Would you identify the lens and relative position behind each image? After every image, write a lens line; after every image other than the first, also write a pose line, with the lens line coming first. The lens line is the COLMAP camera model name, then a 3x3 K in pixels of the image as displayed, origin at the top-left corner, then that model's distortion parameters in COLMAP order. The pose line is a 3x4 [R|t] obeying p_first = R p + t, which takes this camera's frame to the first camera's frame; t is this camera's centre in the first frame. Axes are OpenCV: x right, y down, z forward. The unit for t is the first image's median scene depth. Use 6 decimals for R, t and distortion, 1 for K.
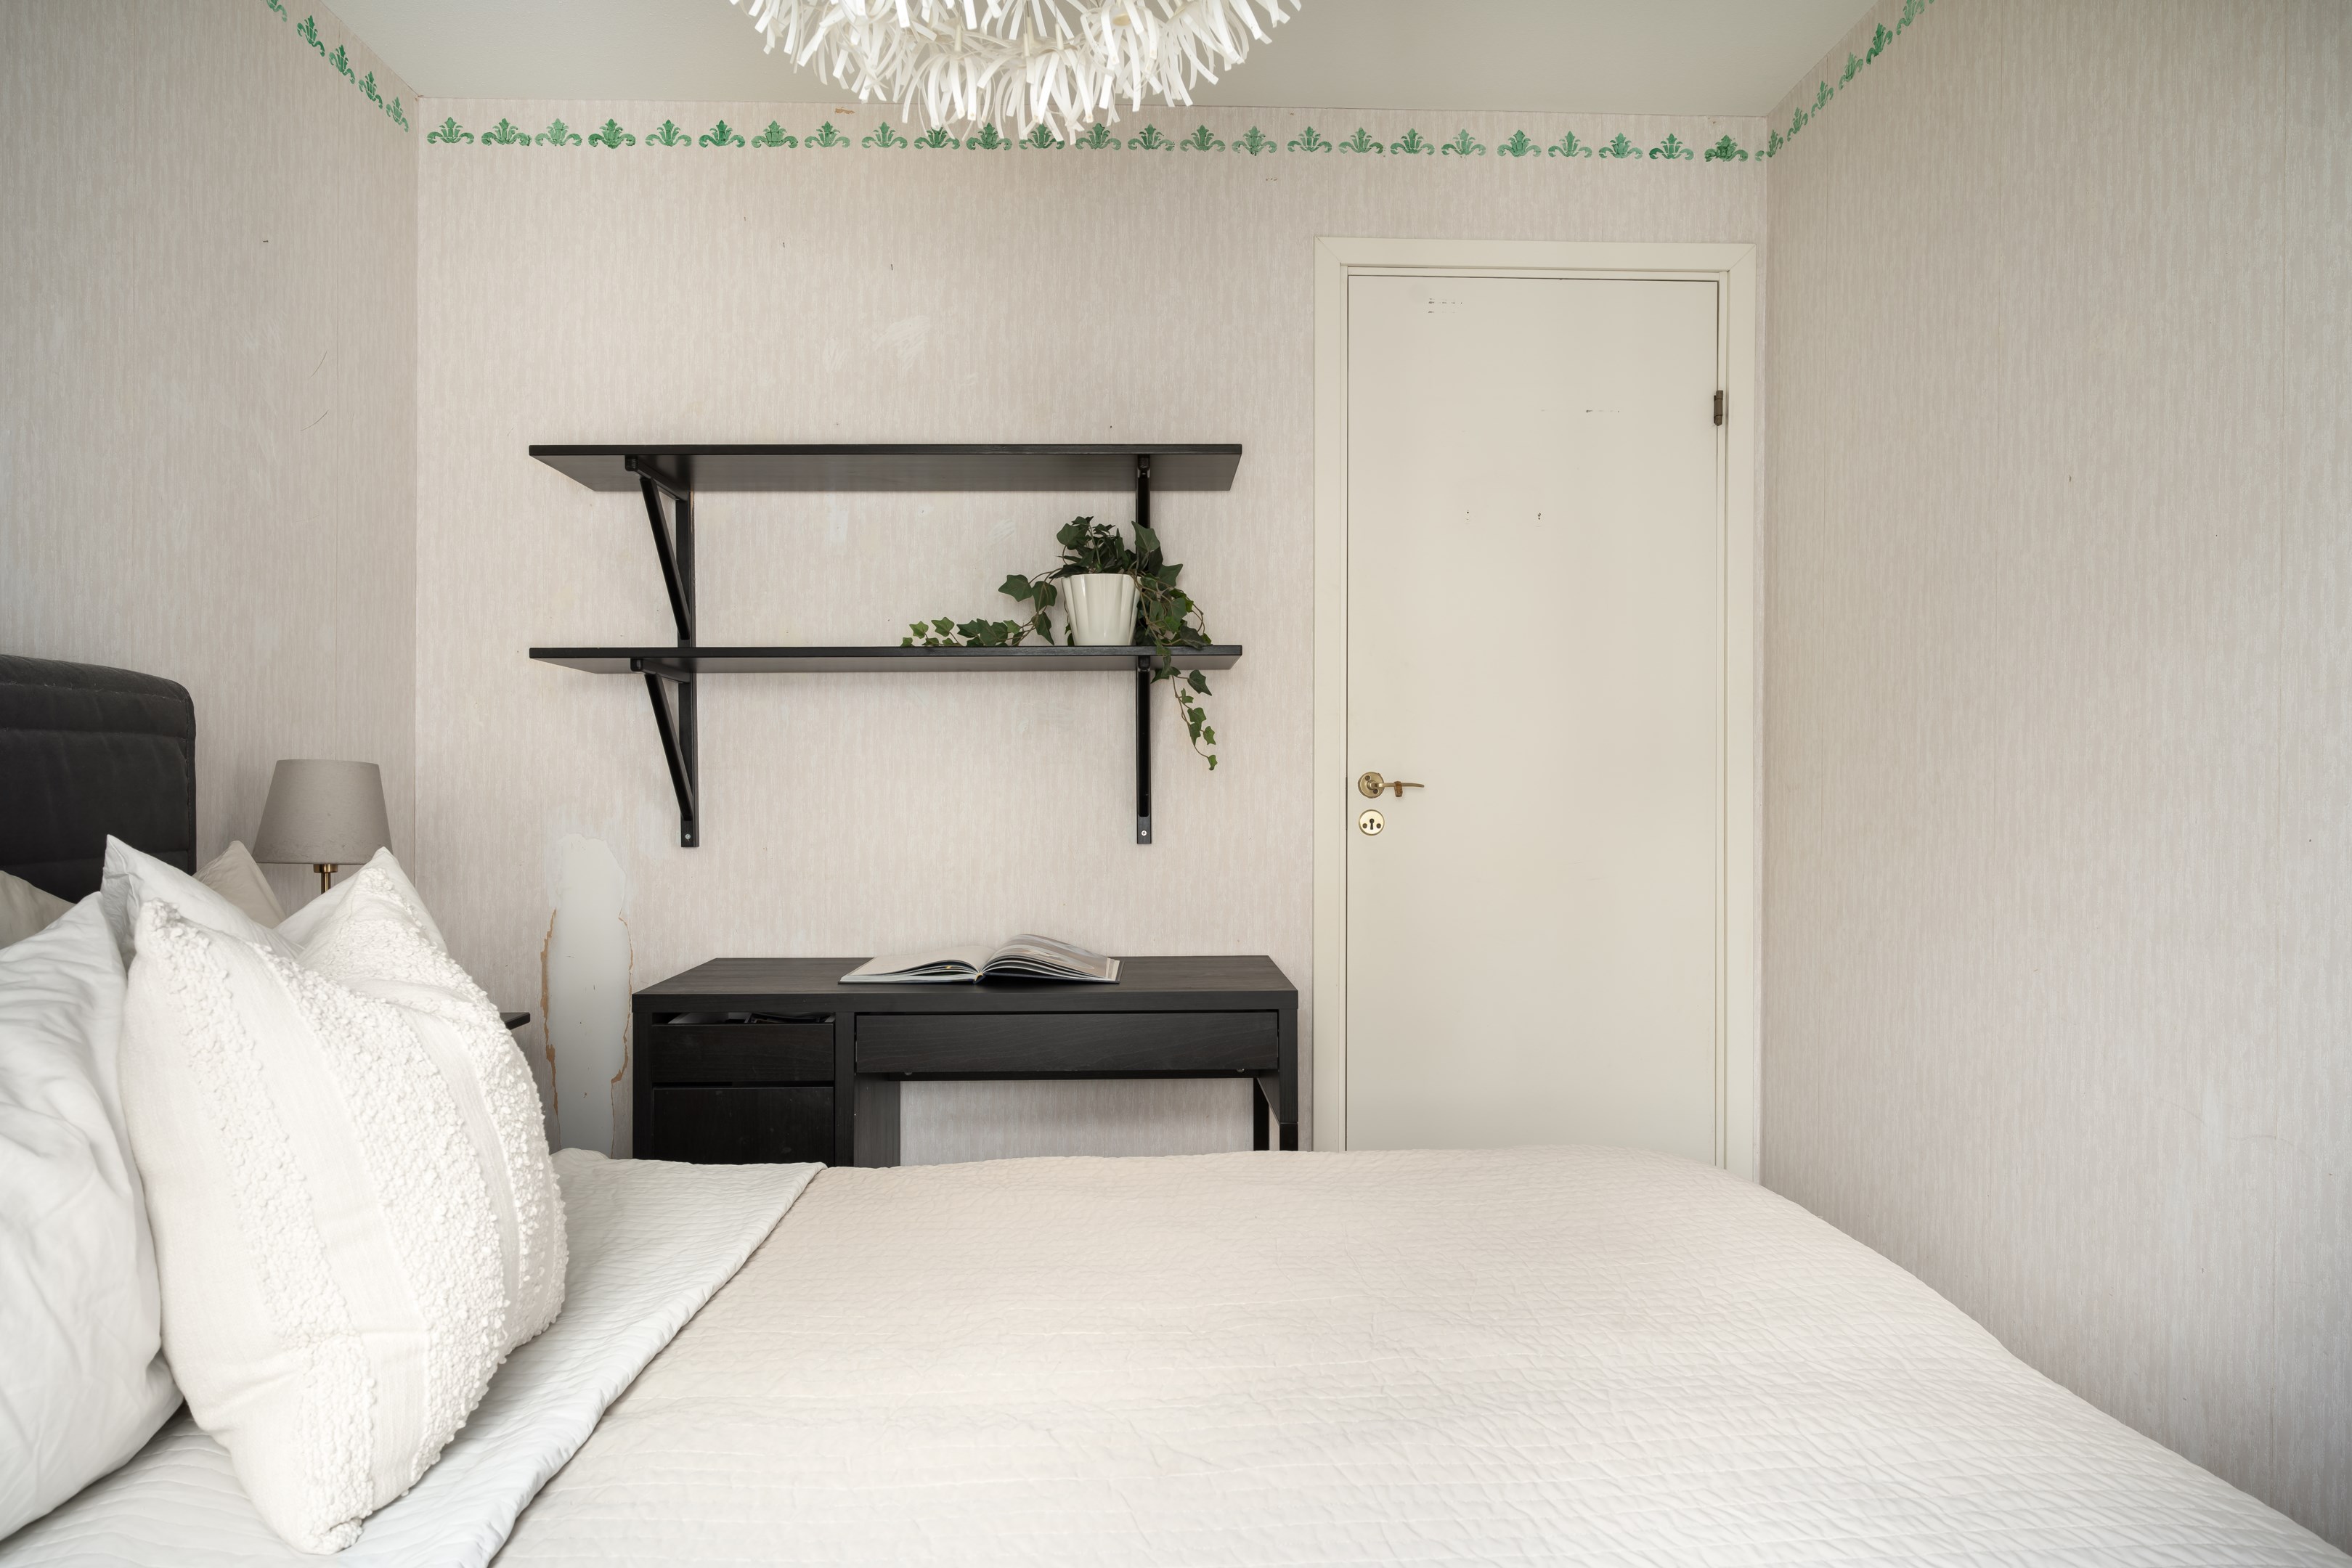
lens RADIAL K [[1529.1, 0, 1182.1], [0, 1529.1, 780.9], [0, 0, 1]] dist [-0.002587, 0.000330]
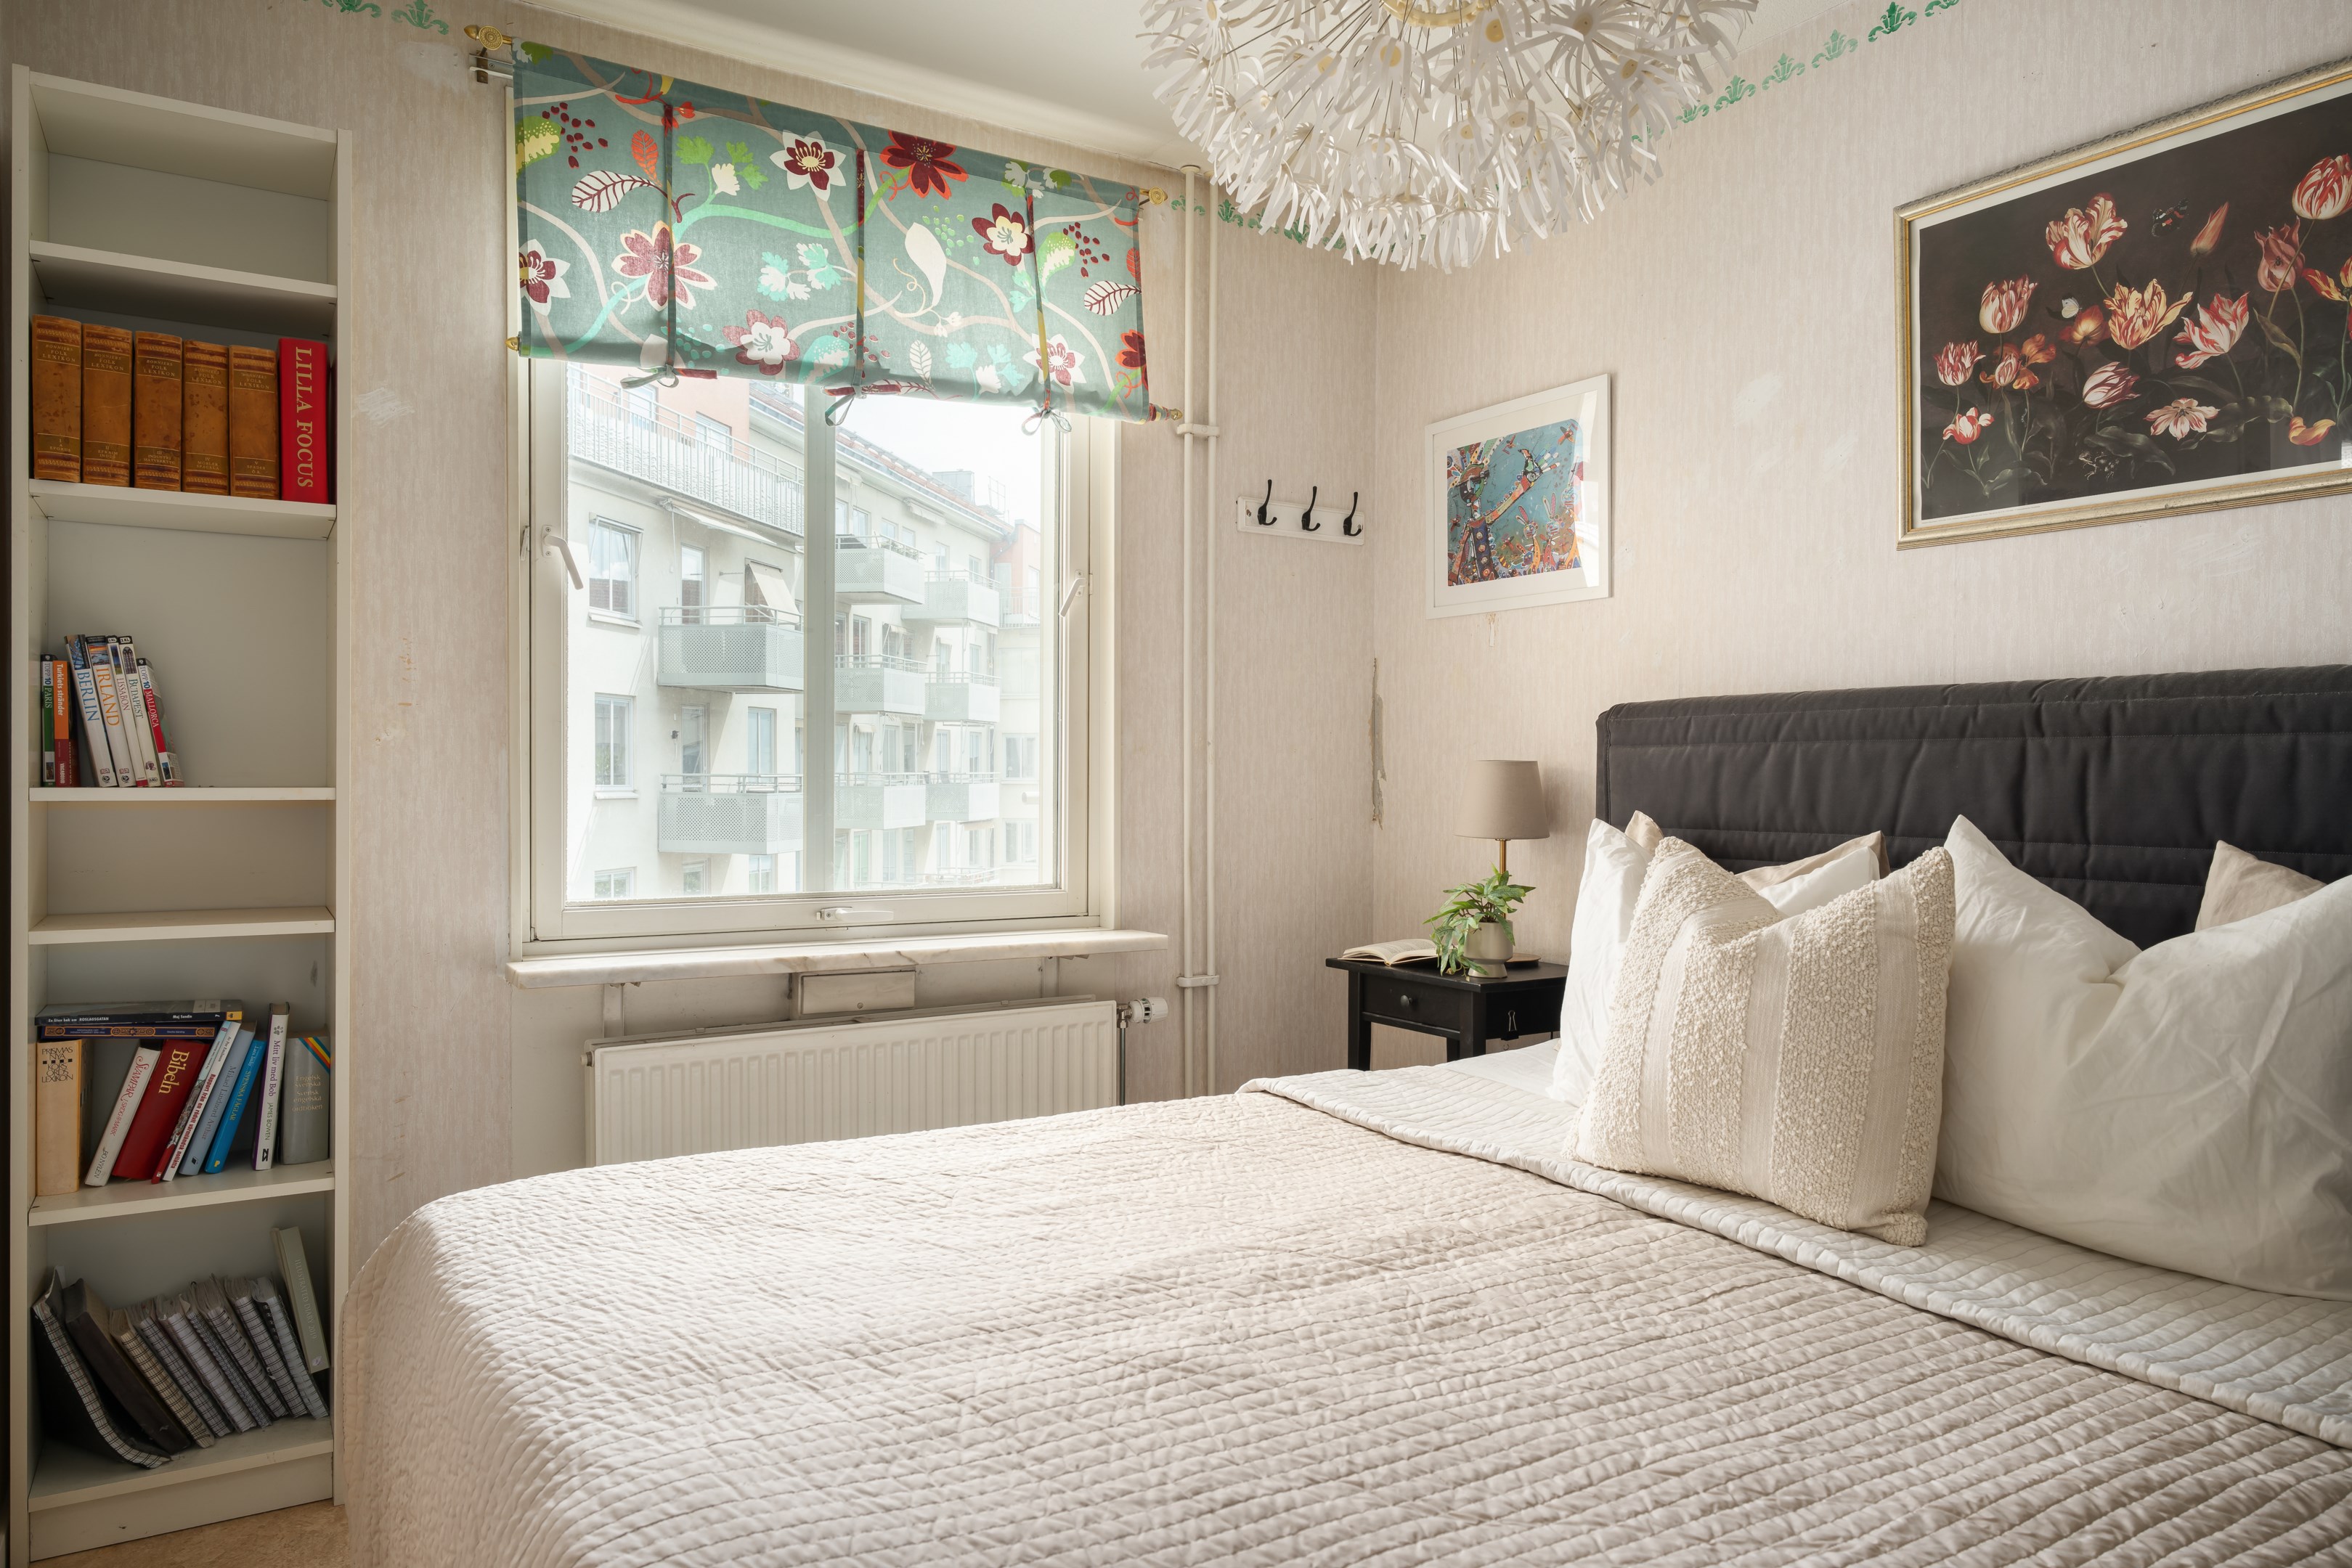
lens RADIAL K [[1557.6, 0, 1175.9], [0, 1557.6, 793.4], [0, 0, 1]] dist [0.005055, -0.002523]
pose [[-0.877031, 0.000434, -0.480433, 0.304643], [-0.004976, 0.999938, 0.009986, 0.001540], [0.480407, 0.011149, -0.876975, 0.877332]]
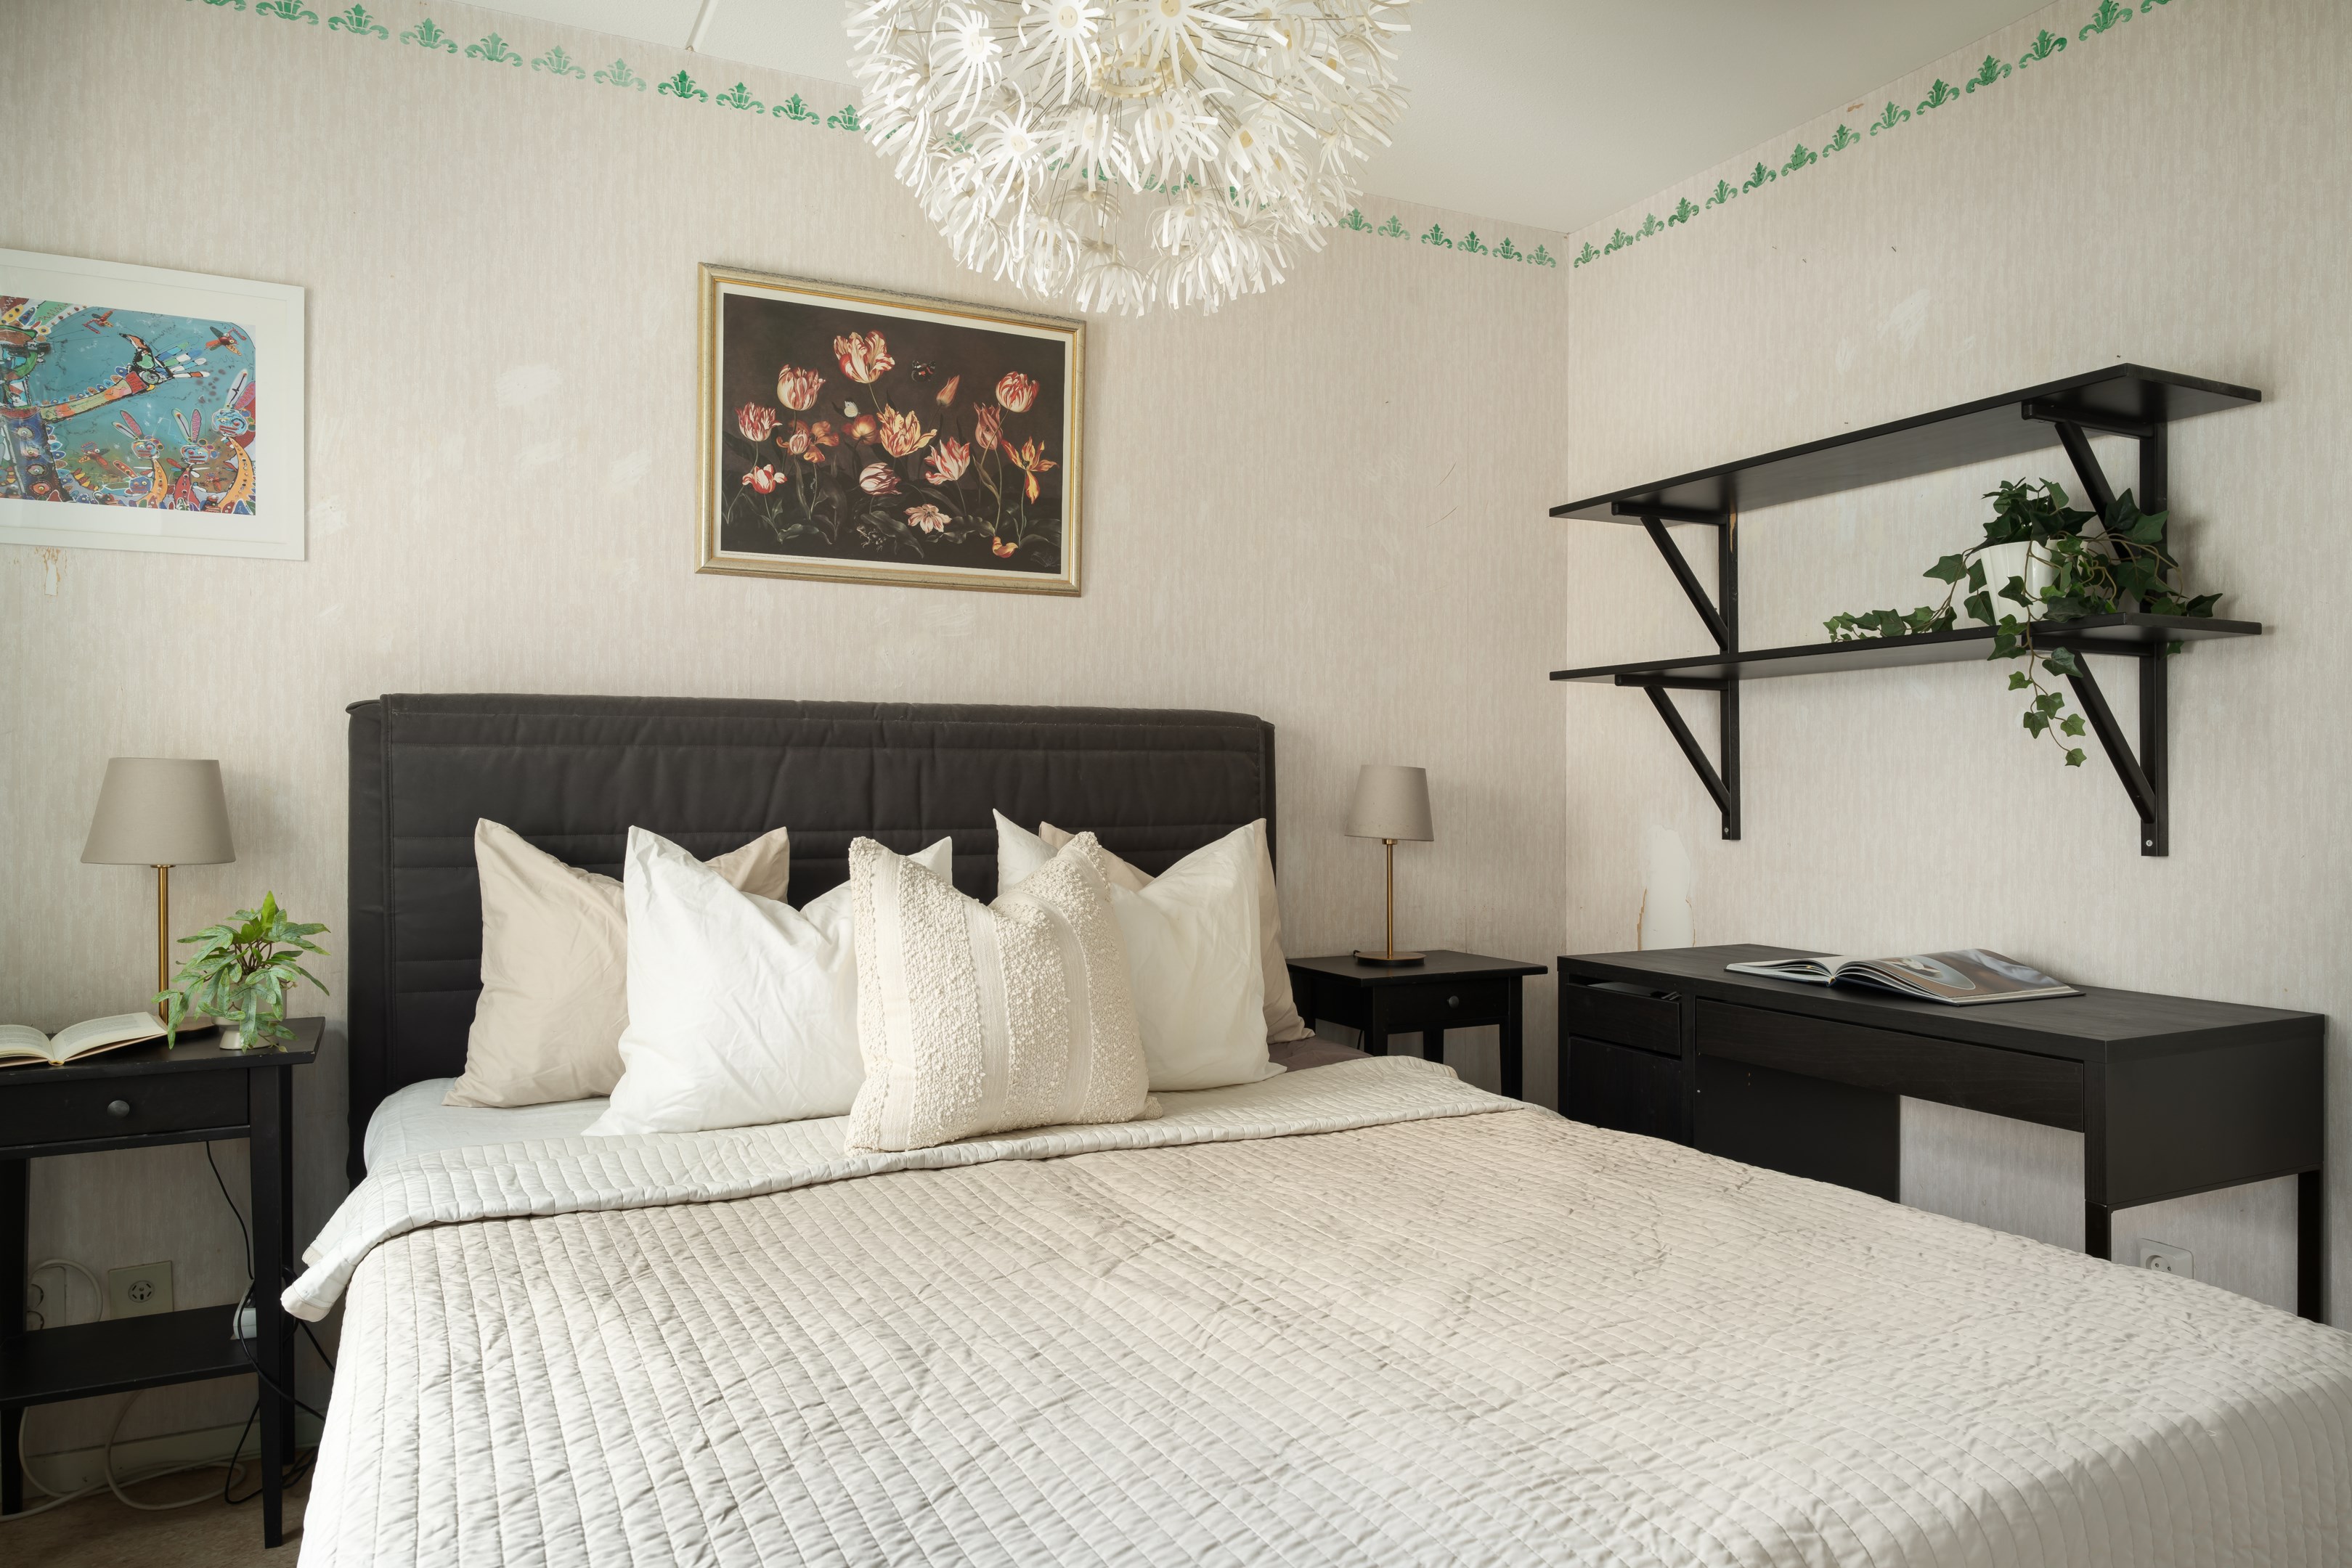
lens RADIAL K [[1529.1, 0, 1182.1], [0, 1529.1, 780.9], [0, 0, 1]] dist [-0.002587, 0.000330]
pose [[0.413955, 0.001186, -0.910297, 0.510405], [0.000775, 0.999998, 0.001656, -0.001115], [0.910297, -0.001391, 0.413953, 0.190245]]
